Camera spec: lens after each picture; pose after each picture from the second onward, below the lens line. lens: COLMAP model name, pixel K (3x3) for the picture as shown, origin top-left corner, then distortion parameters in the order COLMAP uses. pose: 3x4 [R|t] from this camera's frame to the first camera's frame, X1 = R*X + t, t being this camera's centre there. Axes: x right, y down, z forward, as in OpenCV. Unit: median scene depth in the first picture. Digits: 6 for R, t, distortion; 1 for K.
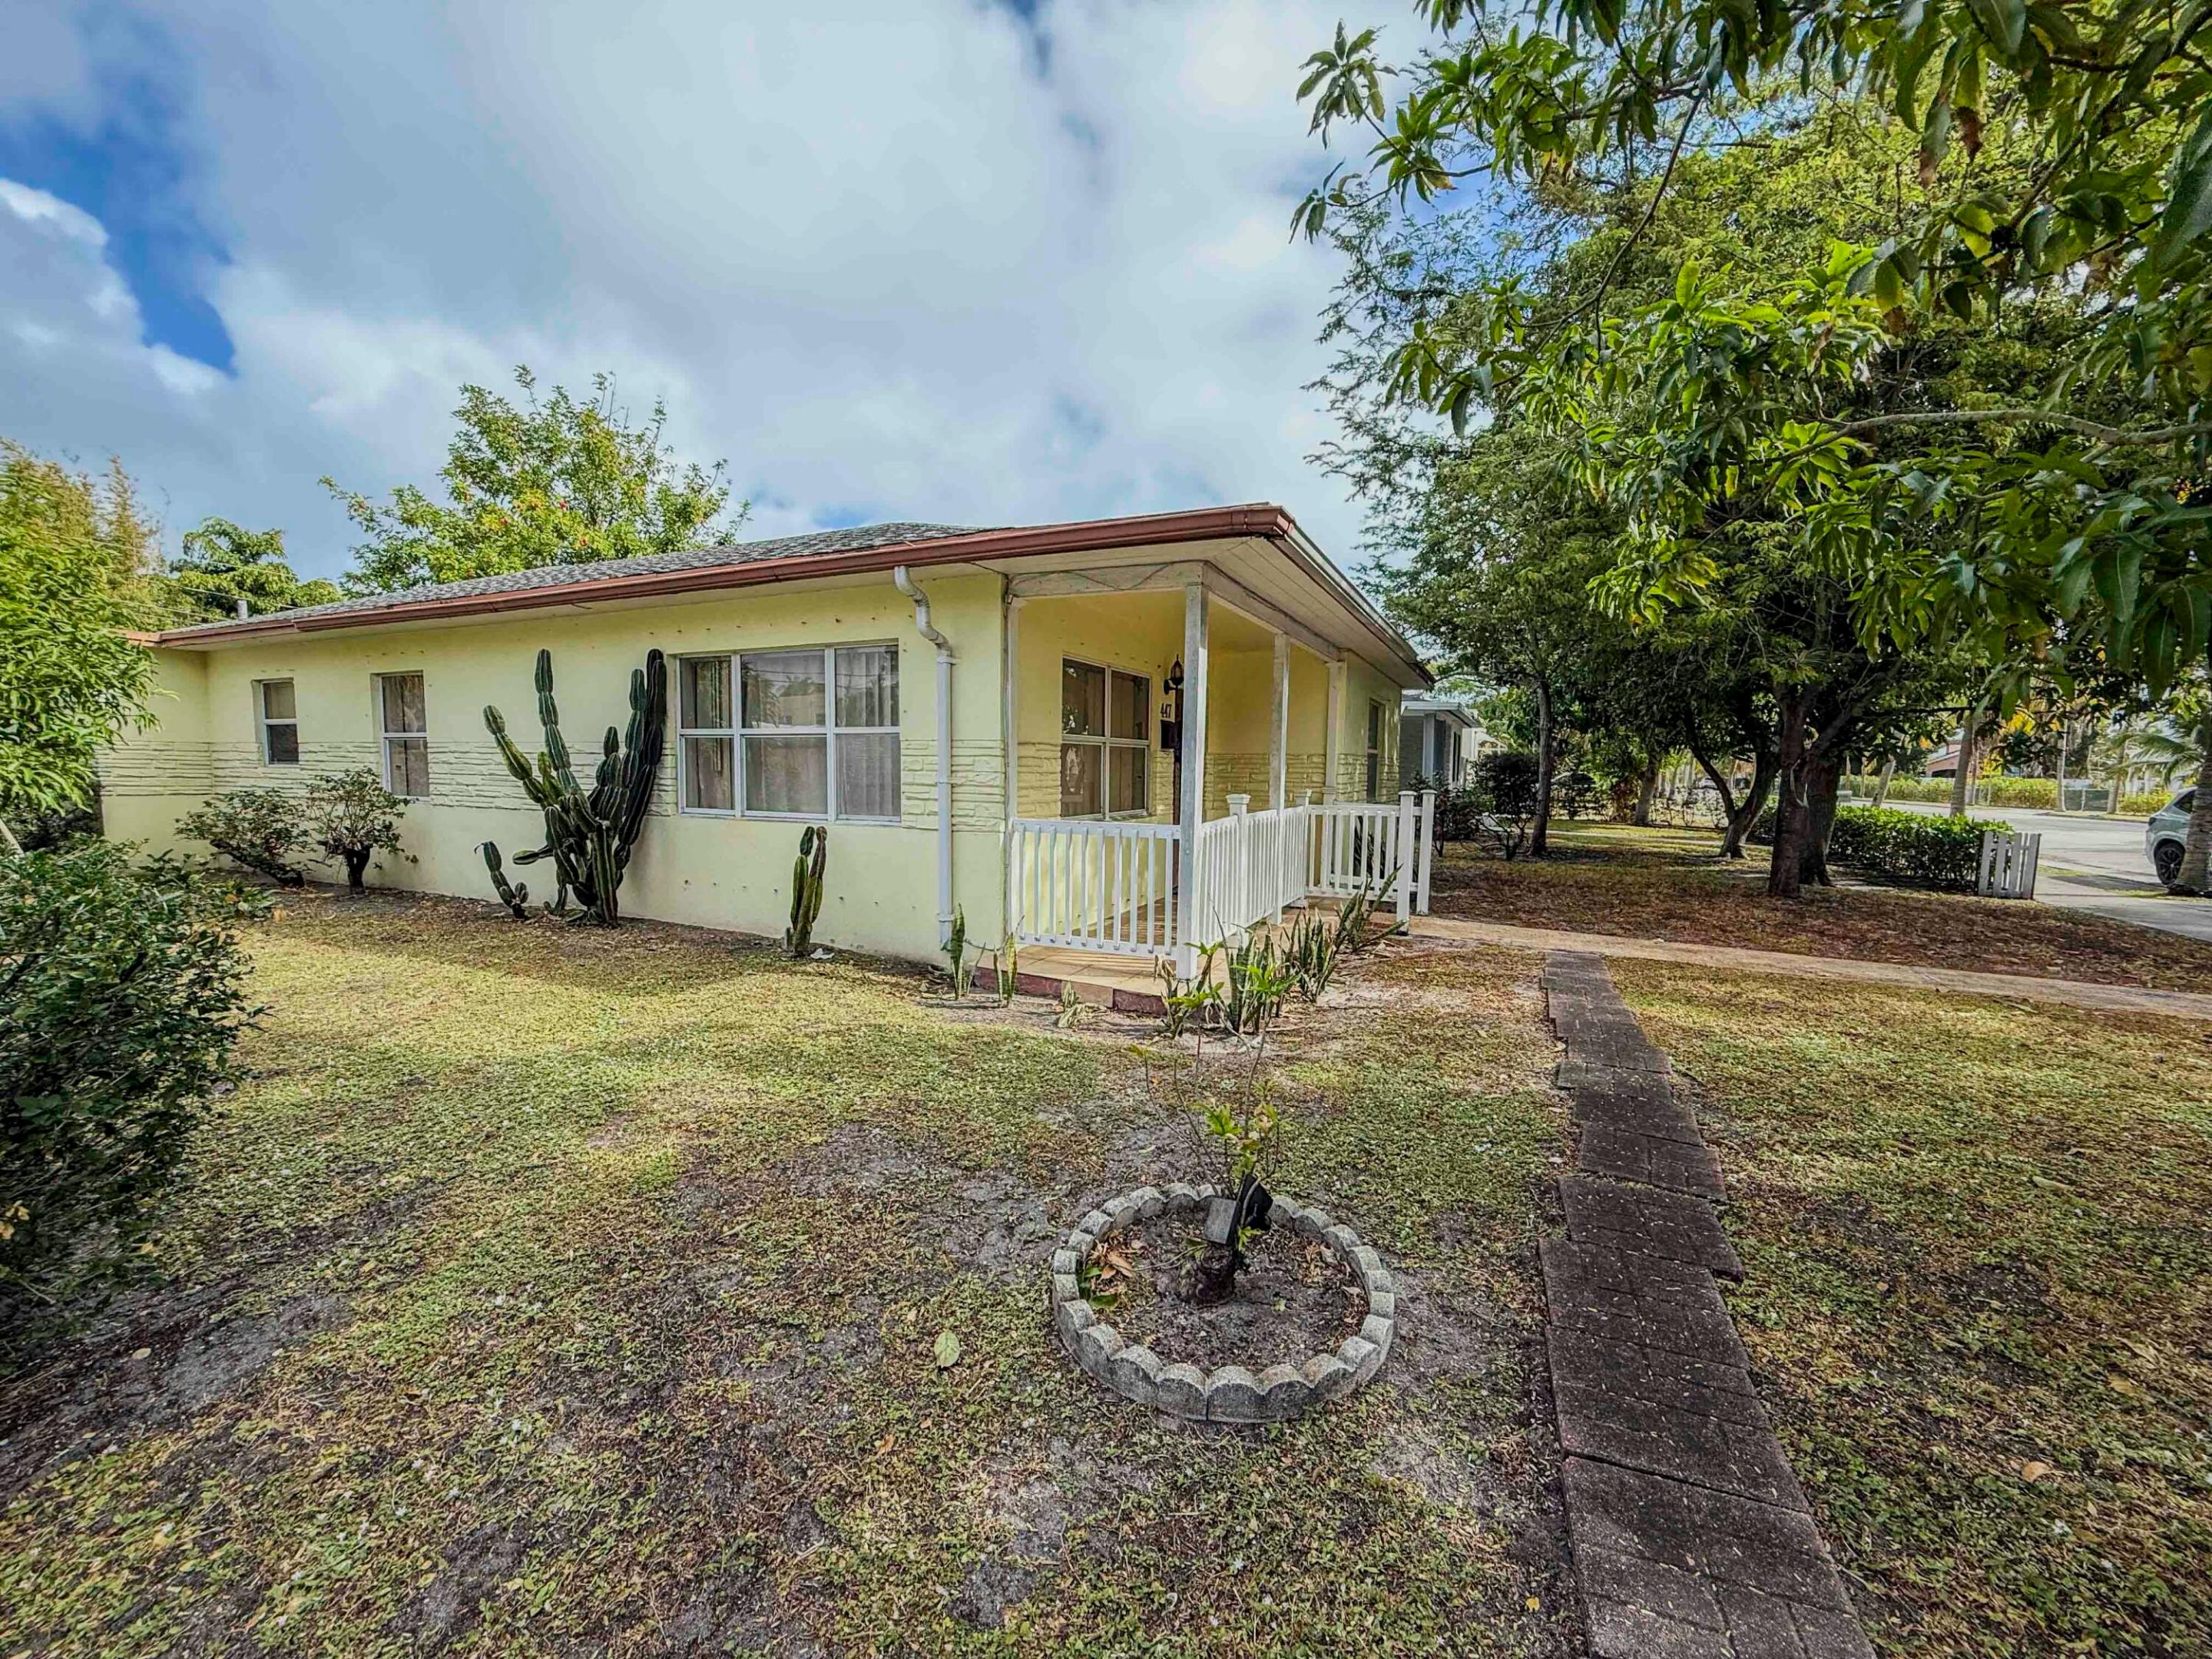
lens RADIAL K [[887.1, 0, 1103.3], [0, 887.1, 817.6], [0, 0, 1]] dist [0.000657, 0.000717]
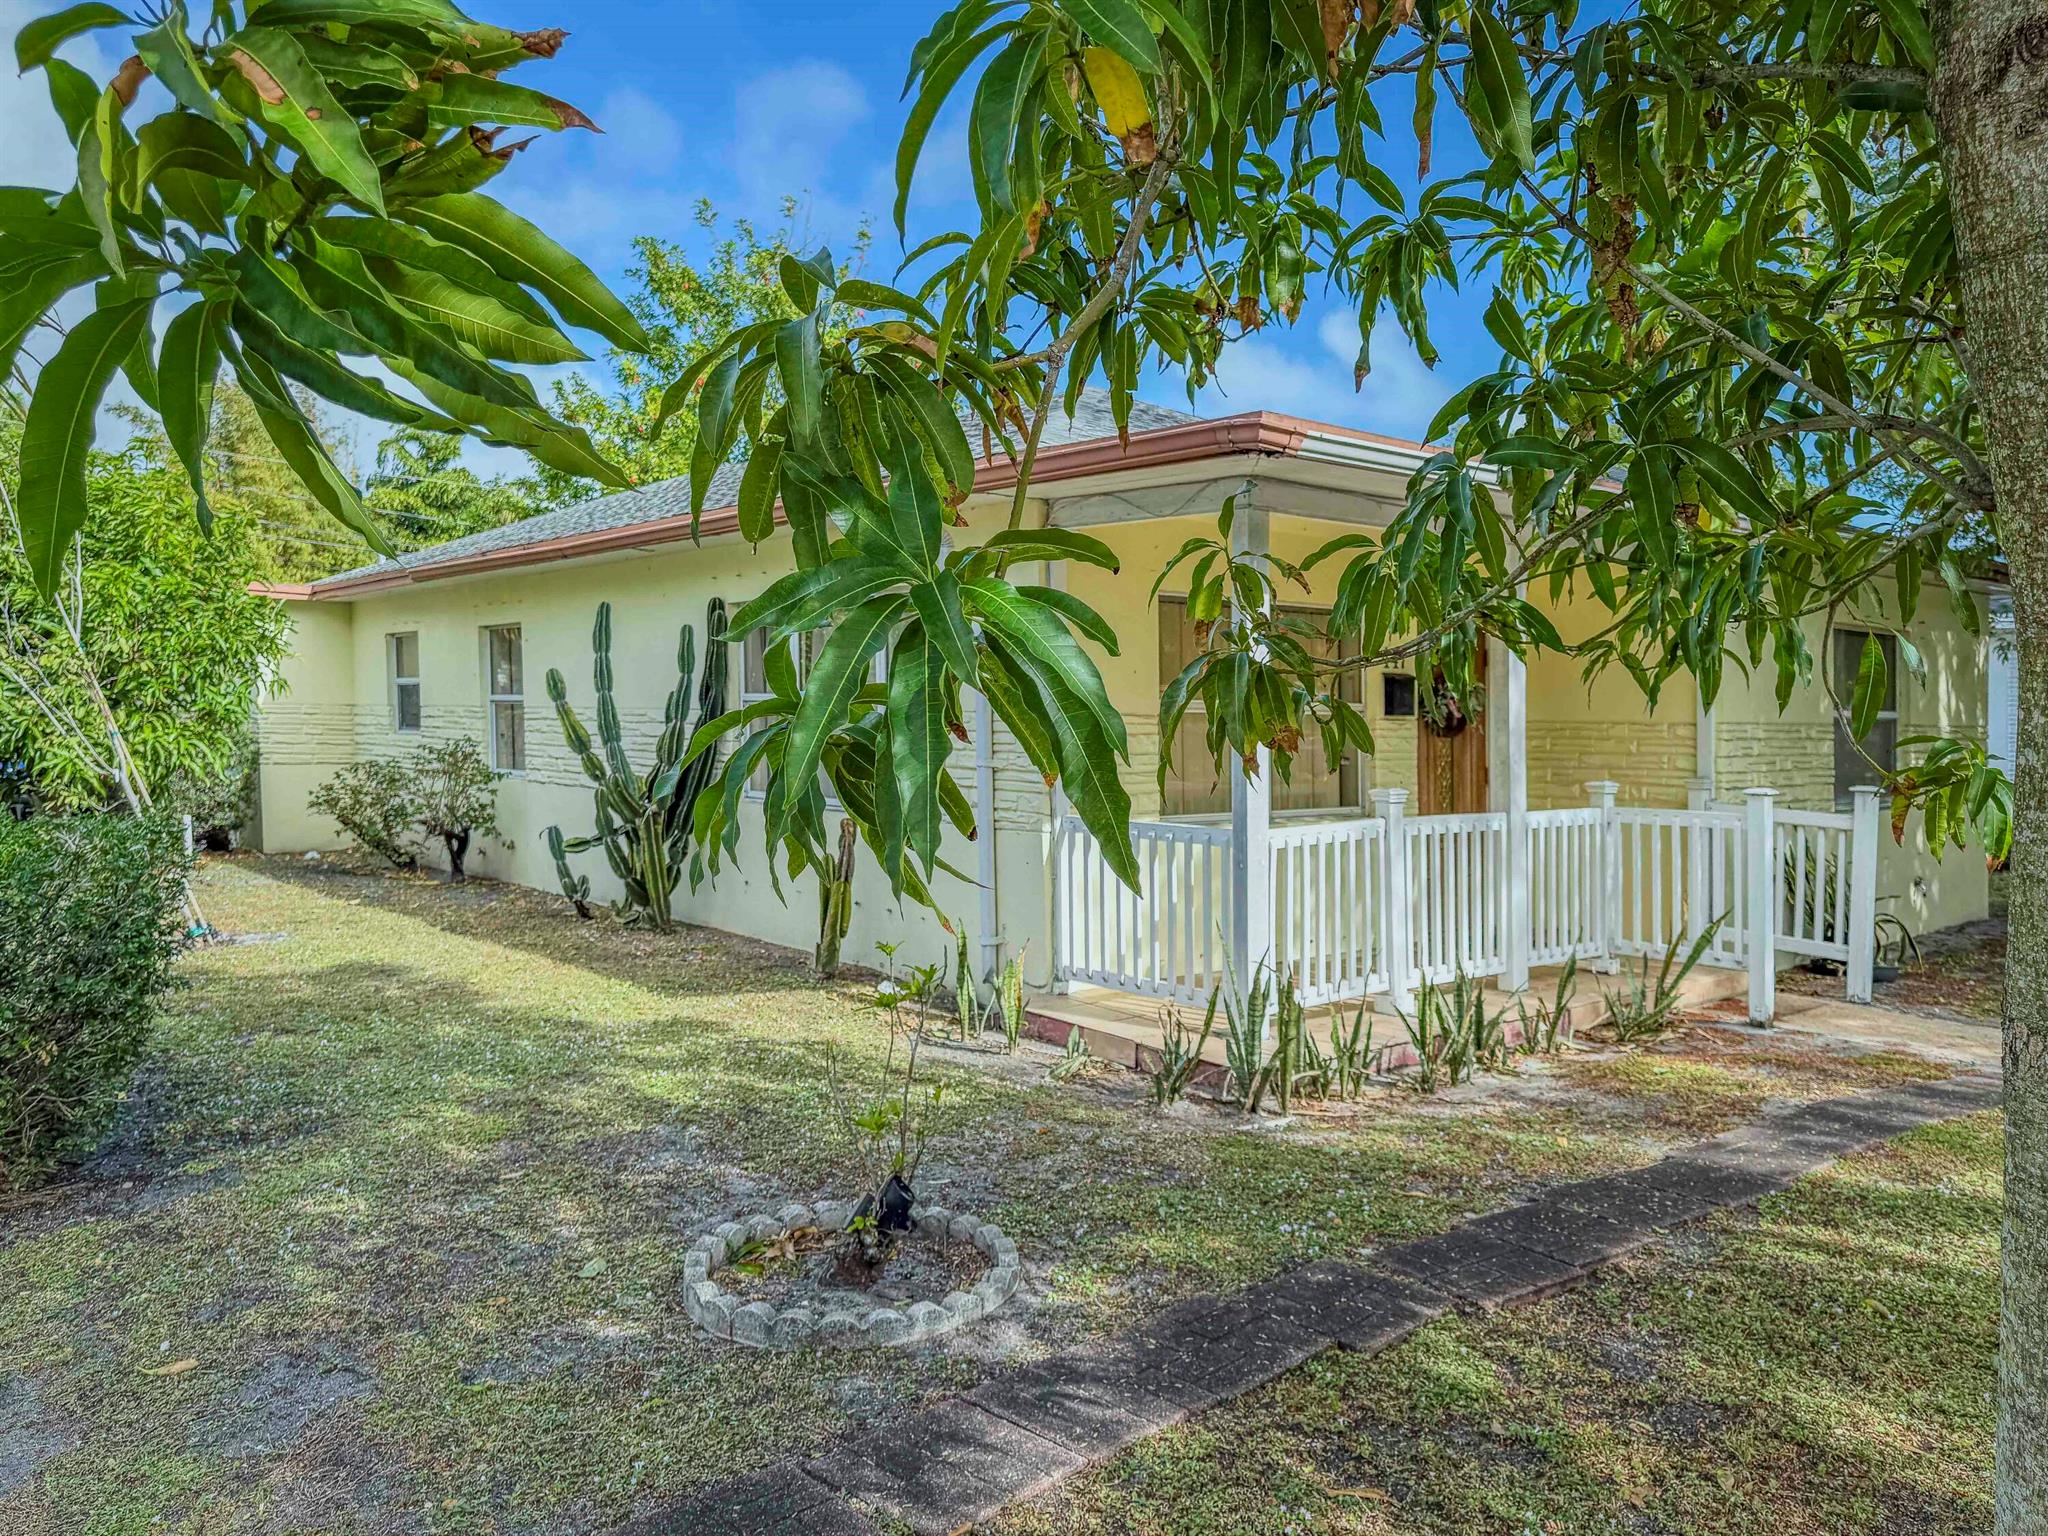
lens RADIAL K [[1553.0, 0, 1024.0], [0, 1553.0, 768.0], [0, 0, 1]] dist [-0.000225, -0.003961]
pose [[0.912511, 0.013988, -0.408813, 0.332125], [-0.025428, 0.999422, -0.022563, -0.005973], [0.408262, 0.030984, 0.912339, -0.183891]]
